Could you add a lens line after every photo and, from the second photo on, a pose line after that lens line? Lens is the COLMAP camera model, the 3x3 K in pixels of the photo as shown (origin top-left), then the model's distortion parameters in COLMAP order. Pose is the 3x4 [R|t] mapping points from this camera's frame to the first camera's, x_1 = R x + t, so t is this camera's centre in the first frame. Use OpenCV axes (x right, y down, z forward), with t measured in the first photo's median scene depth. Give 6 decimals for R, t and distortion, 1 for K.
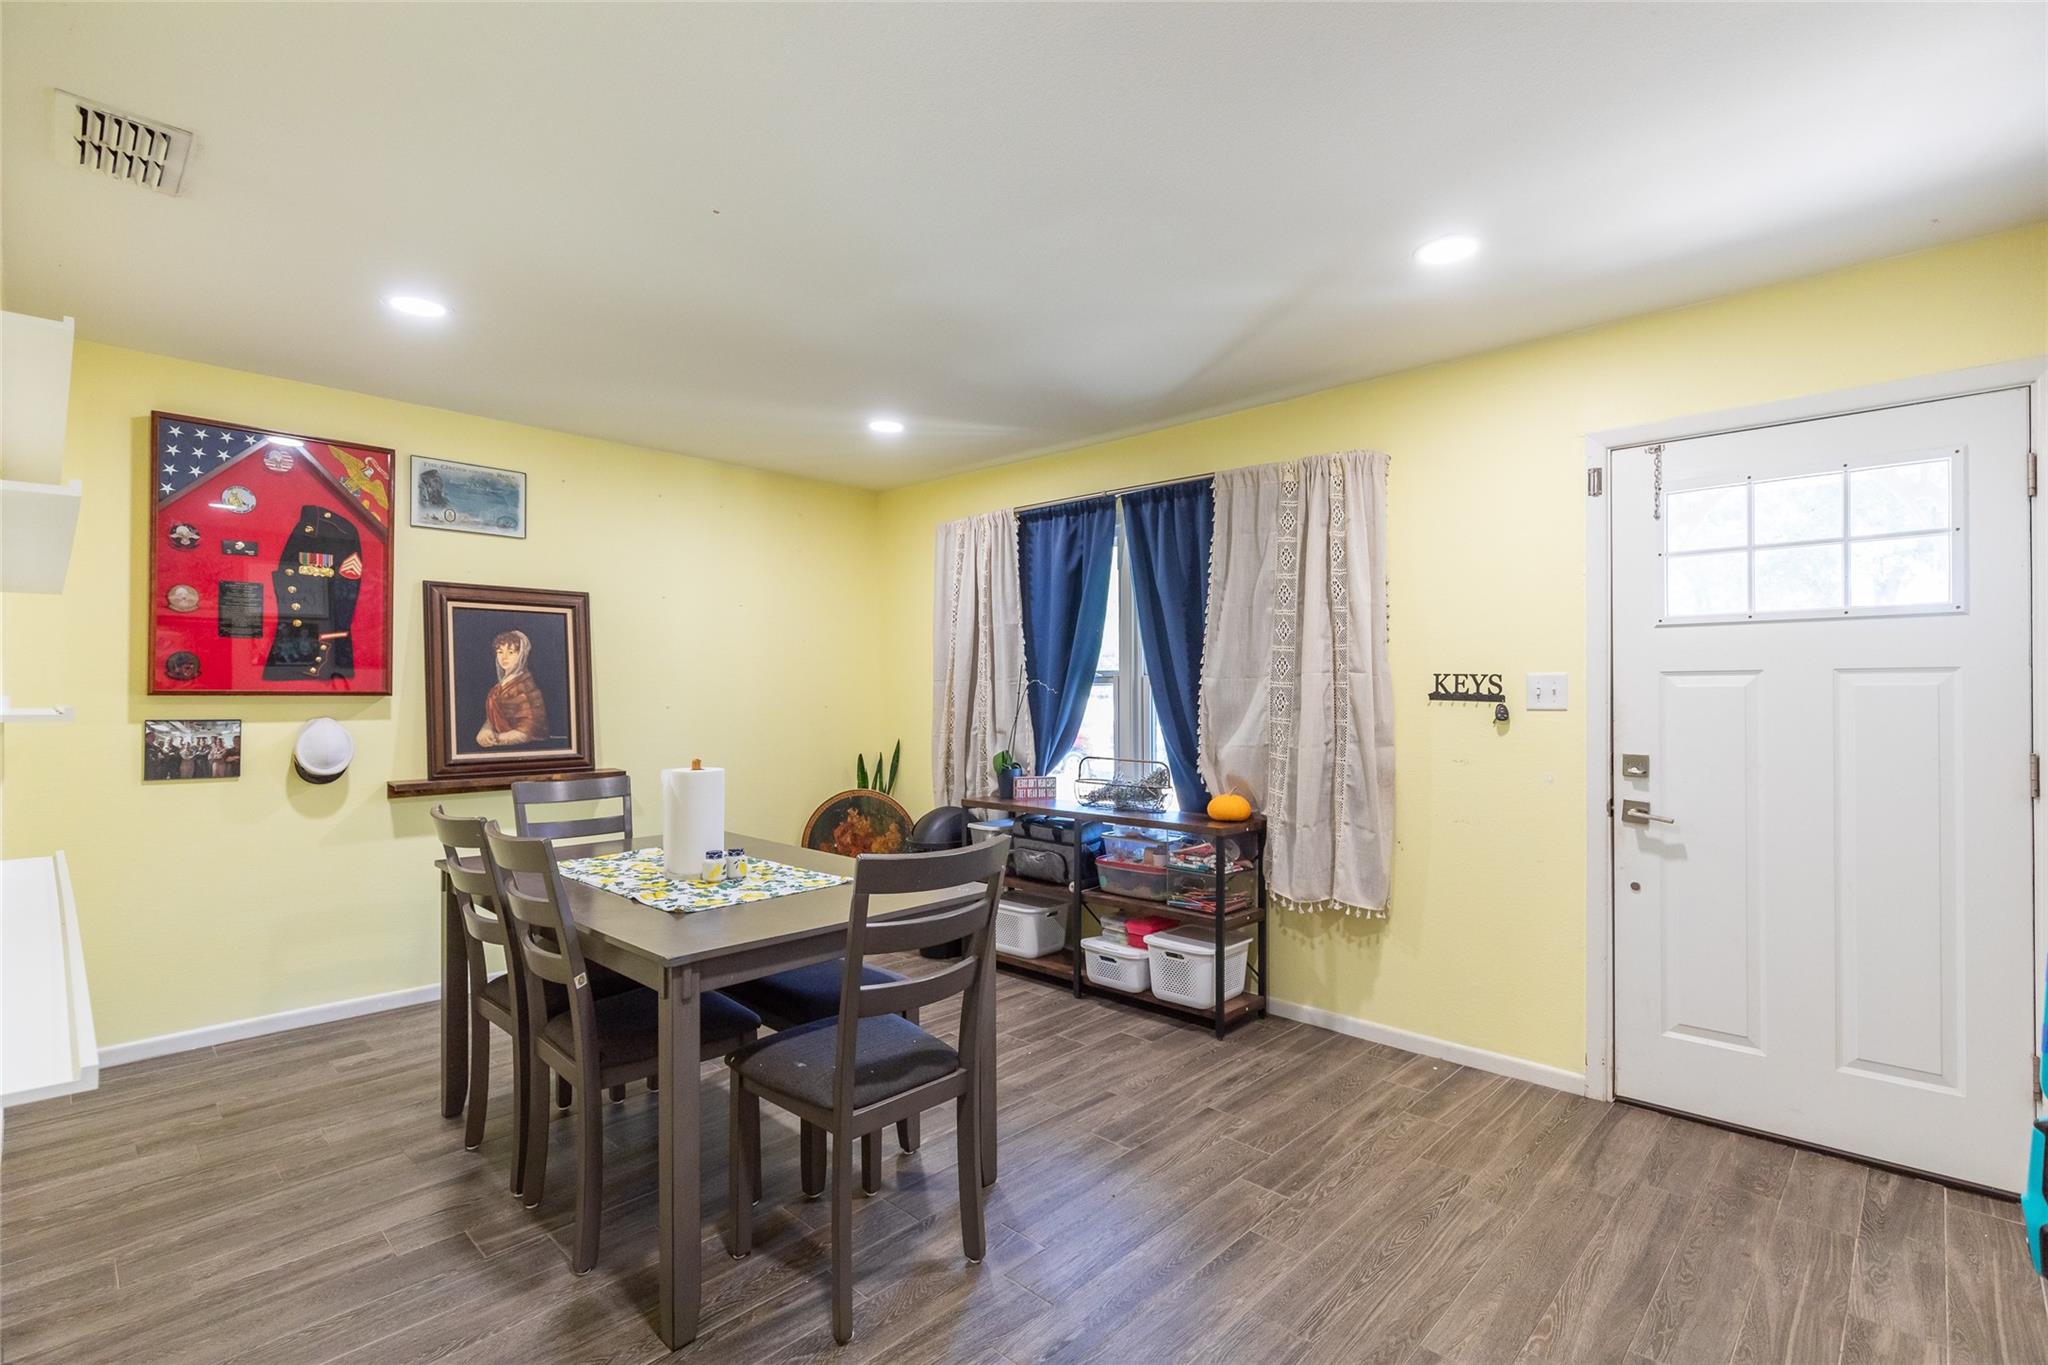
lens RADIAL K [[972.9, 0, 1024.0], [0, 972.9, 682.5], [0, 0, 1]] dist [0.001752, -0.001086]
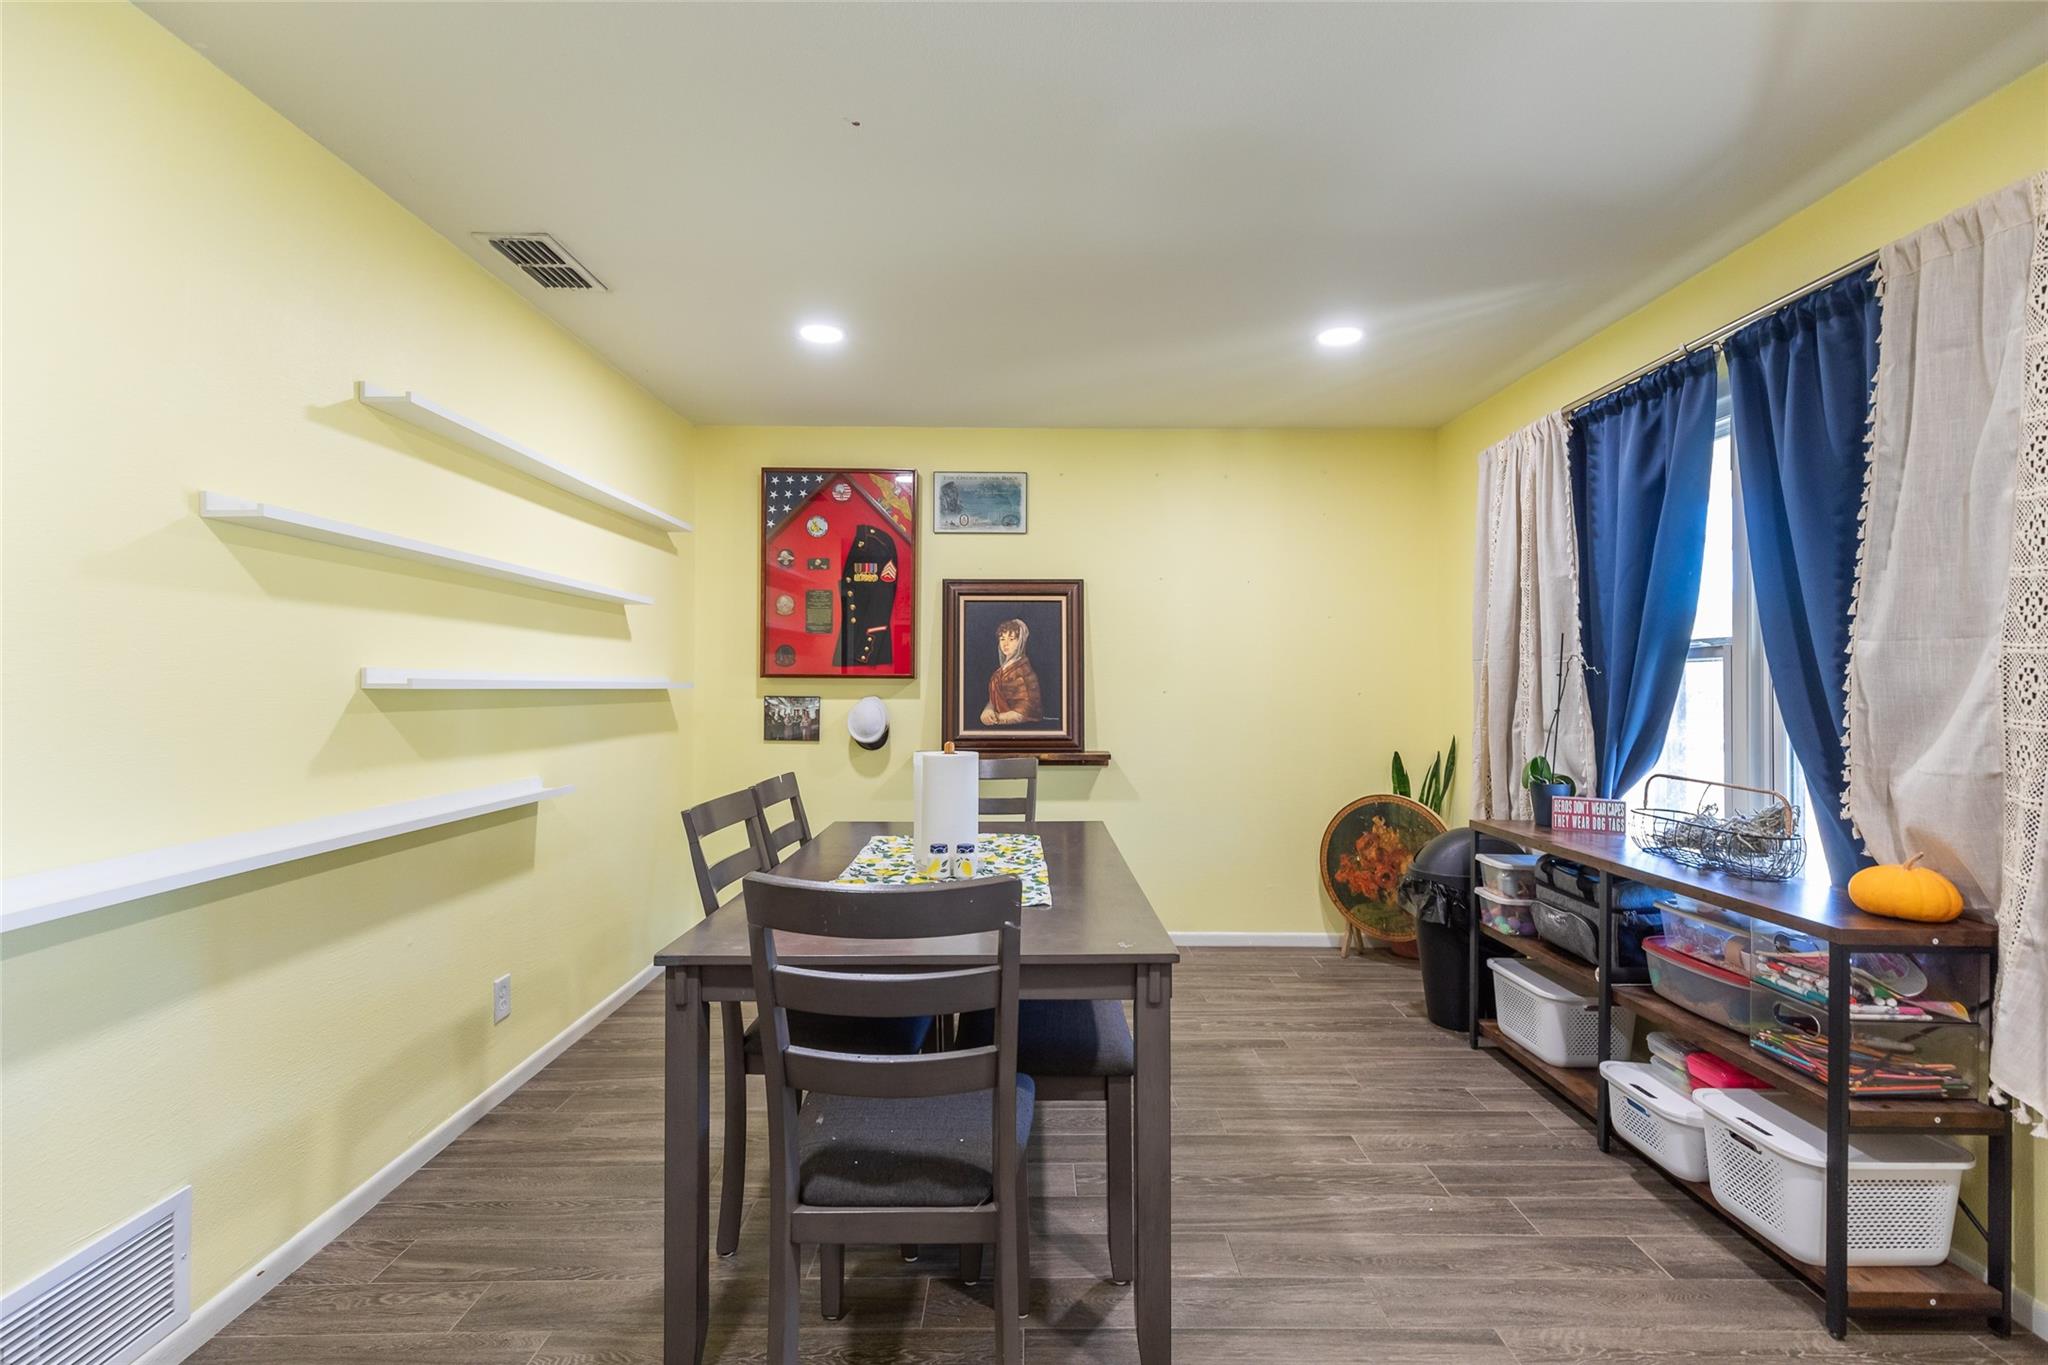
lens RADIAL K [[919.2, 0, 1026.0], [0, 919.2, 680.9], [0, 0, 1]] dist [0.007369, -0.001352]
pose [[0.688038, -0.001495, -0.725673, 0.239247], [0.005271, 0.999982, 0.002938, 0.013225], [0.725655, -0.005847, 0.688033, 0.319483]]
